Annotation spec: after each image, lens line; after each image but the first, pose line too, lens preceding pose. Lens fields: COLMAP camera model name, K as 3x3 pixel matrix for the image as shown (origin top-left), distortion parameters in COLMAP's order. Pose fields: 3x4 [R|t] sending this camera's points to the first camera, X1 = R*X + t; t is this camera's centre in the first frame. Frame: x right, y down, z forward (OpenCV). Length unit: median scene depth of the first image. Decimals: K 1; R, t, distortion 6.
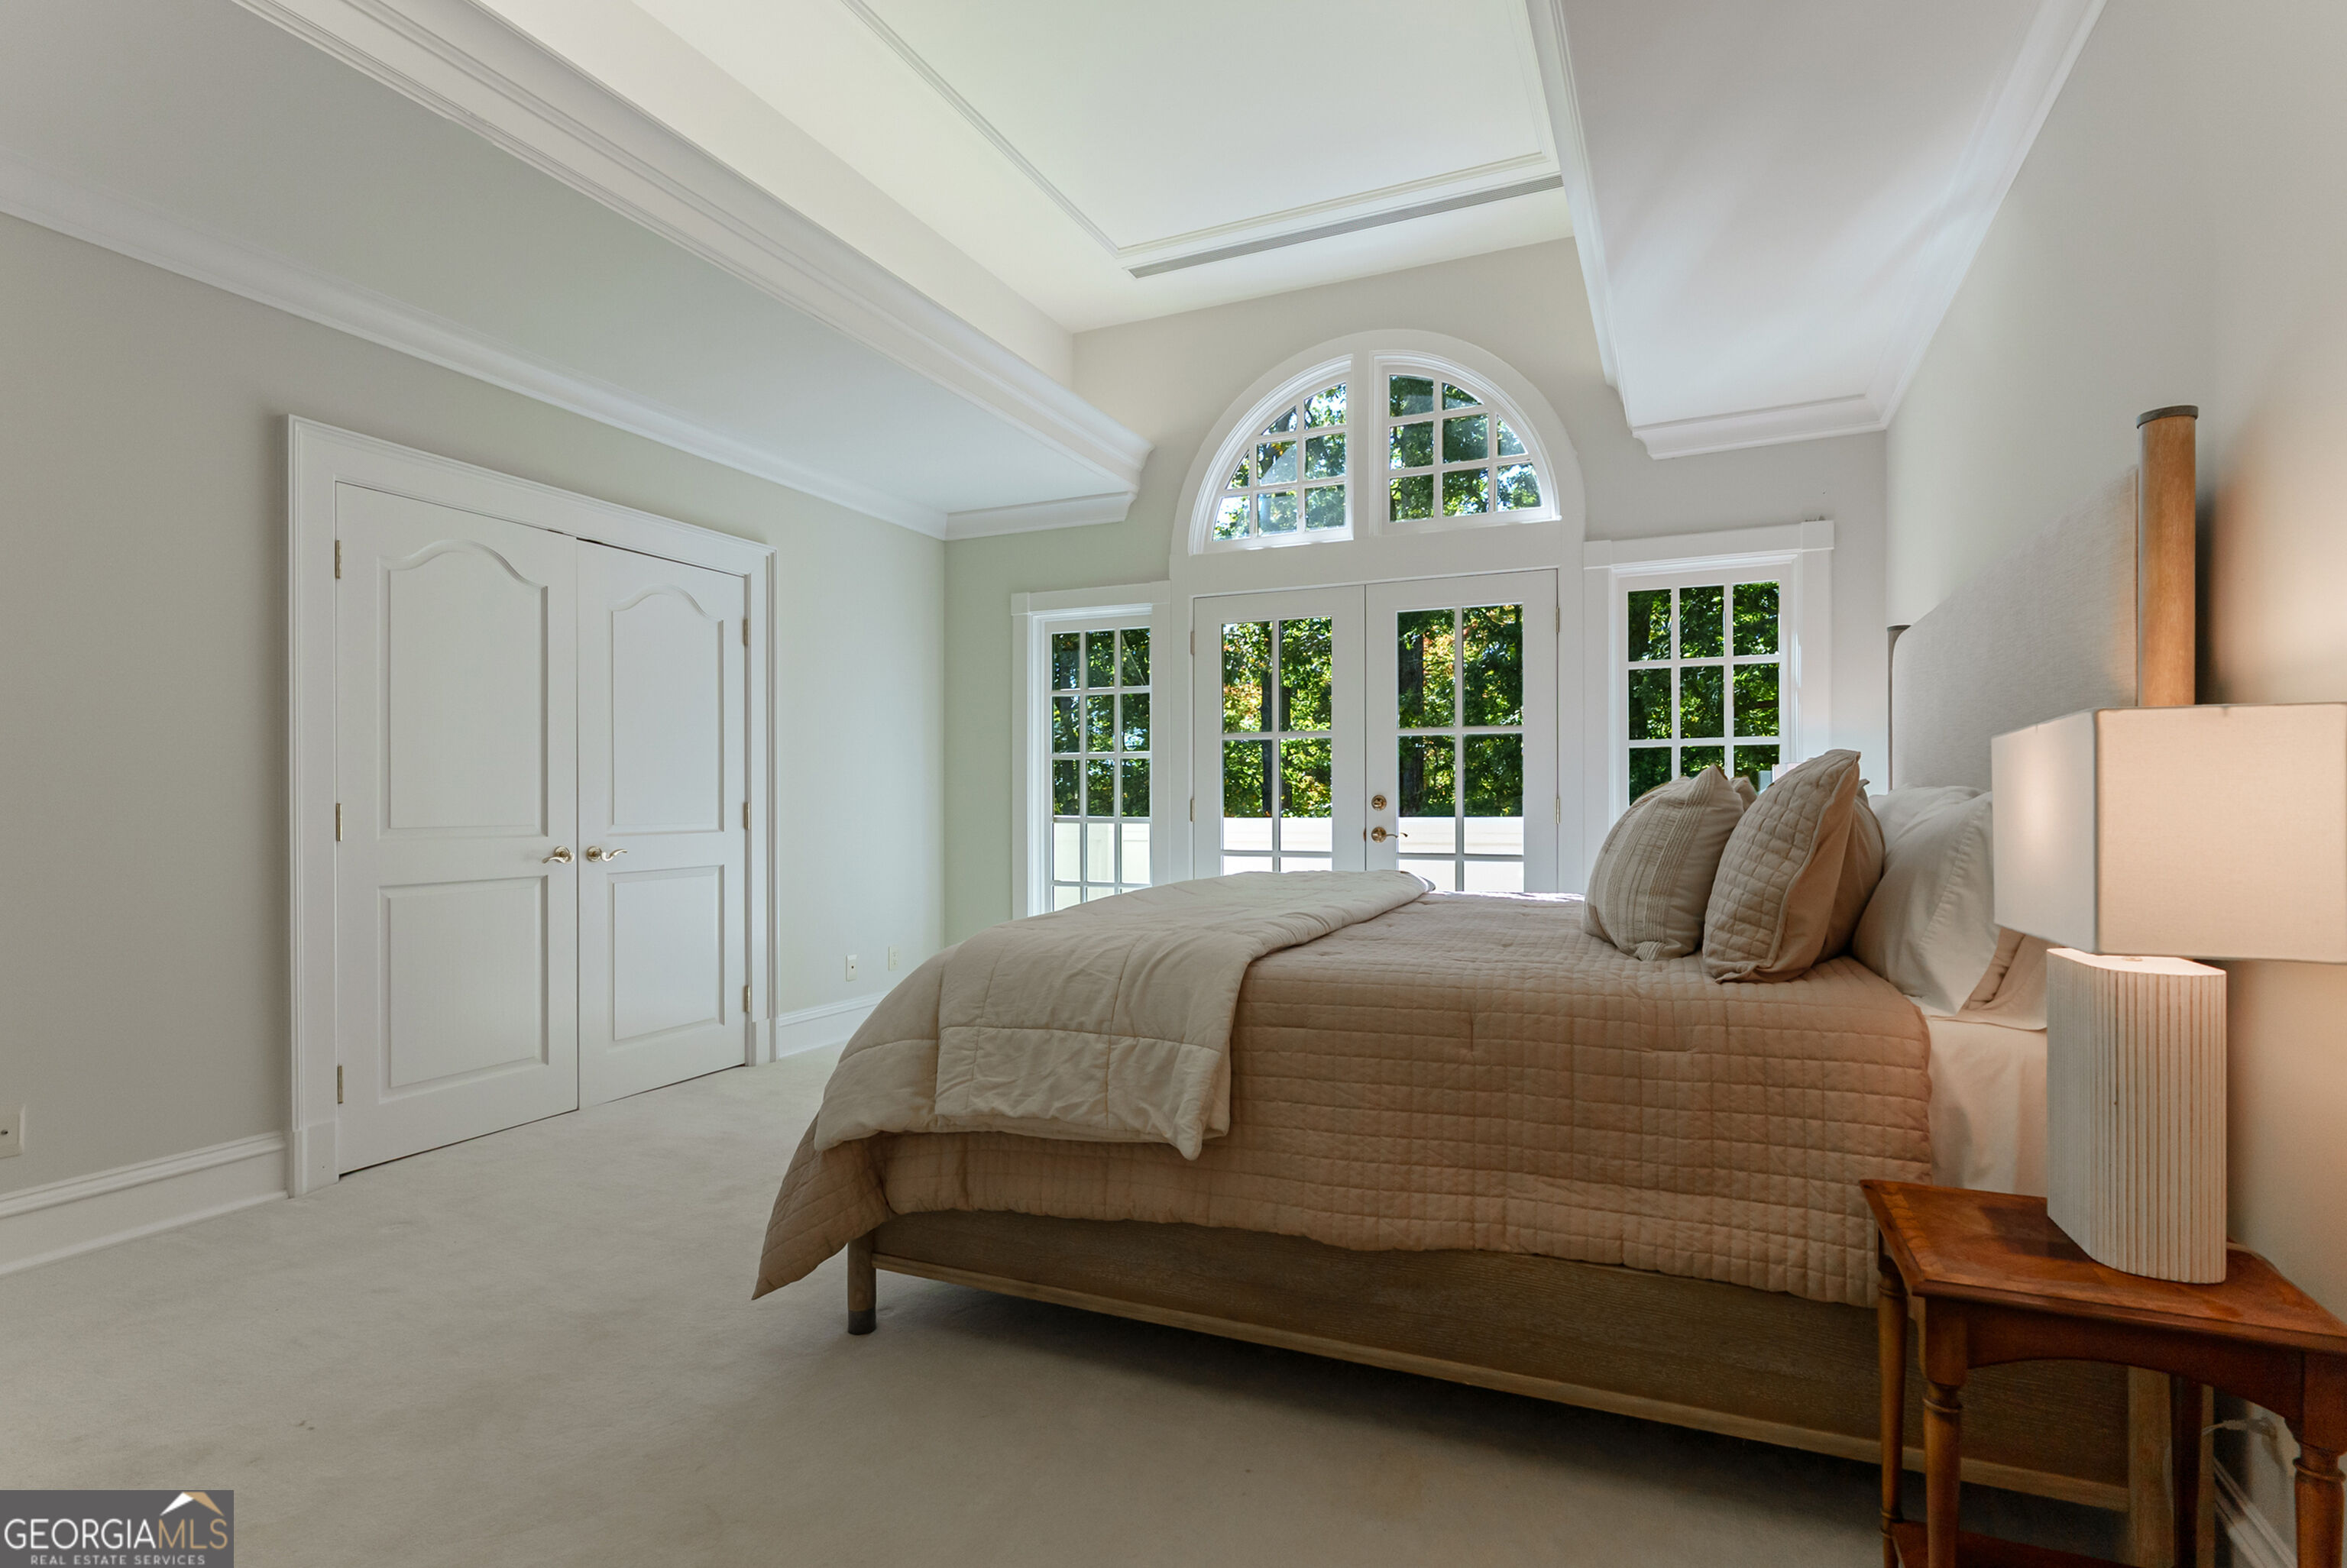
lens RADIAL K [[1126.0, 0, 1172.2], [0, 1126.0, 787.3], [0, 0, 1]] dist [-0.010206, 0.000112]
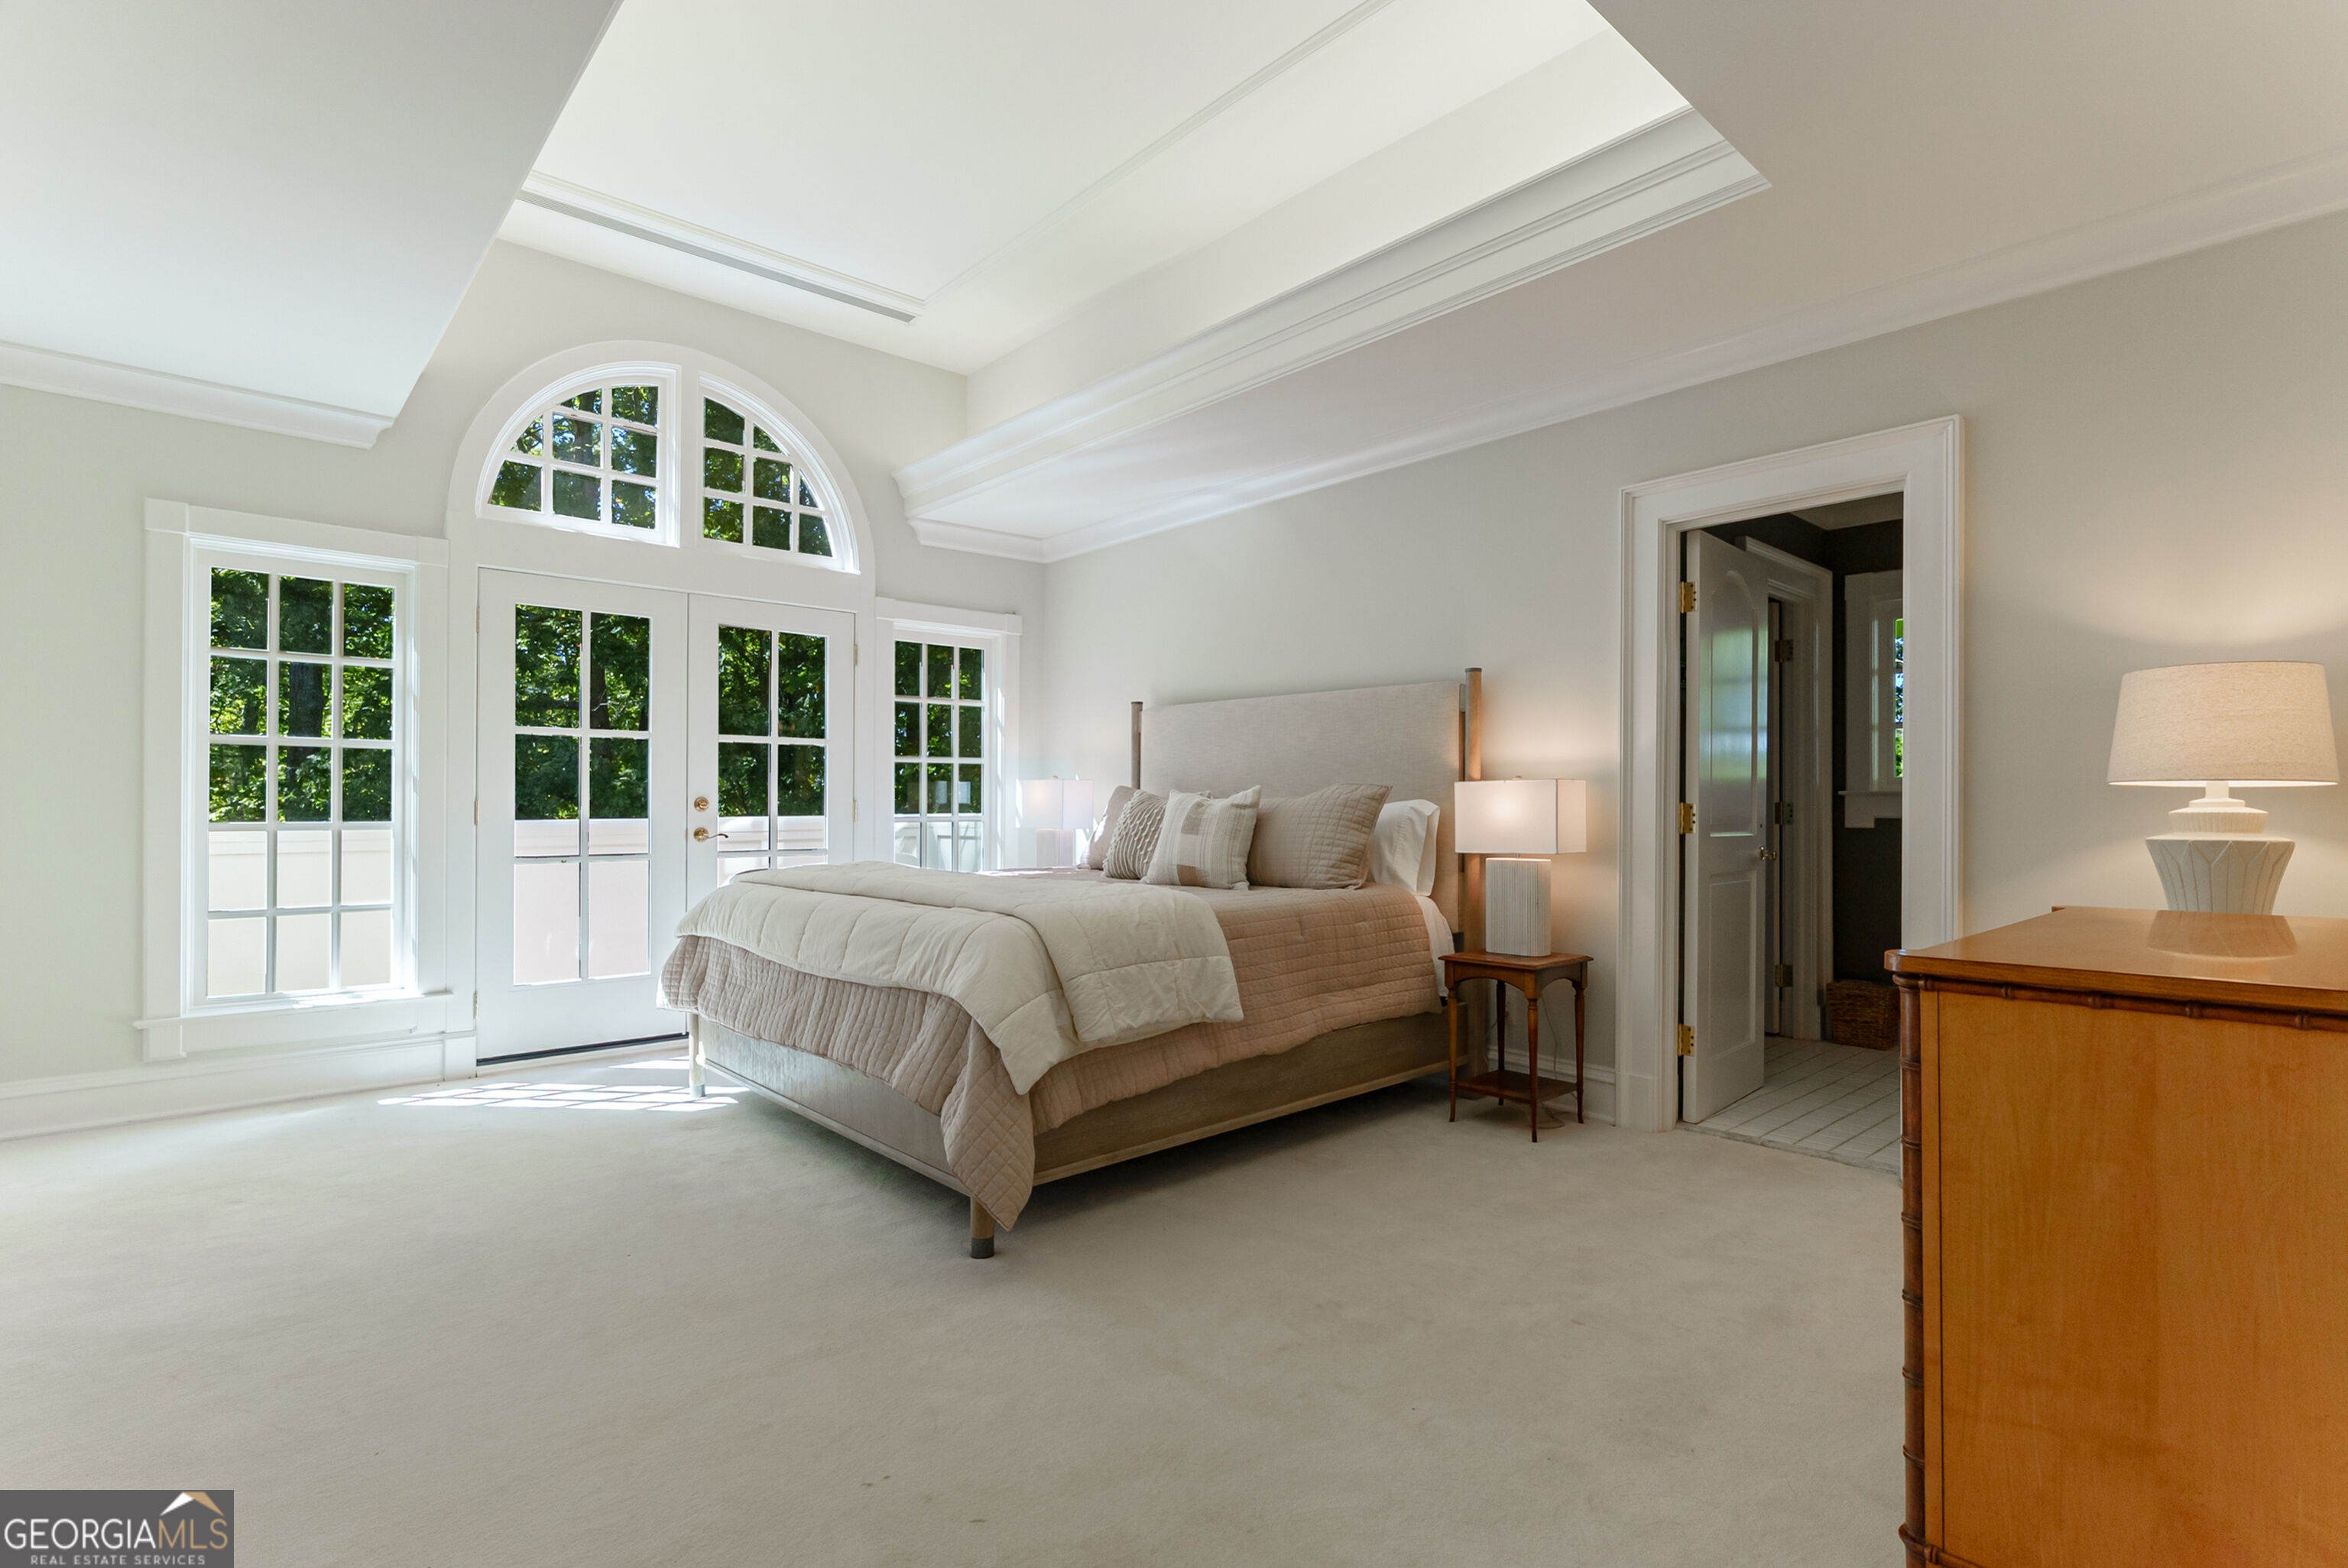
lens RADIAL K [[1126.5, 0, 1174.5], [0, 1126.5, 802.9], [0, 0, 1]] dist [-0.010206, 0.000112]
pose [[0.400347, 0.006114, 0.916343, -0.619558], [-0.014065, 0.999901, -0.000526, 0.007397], [-0.916256, -0.012677, 0.400394, 0.179198]]
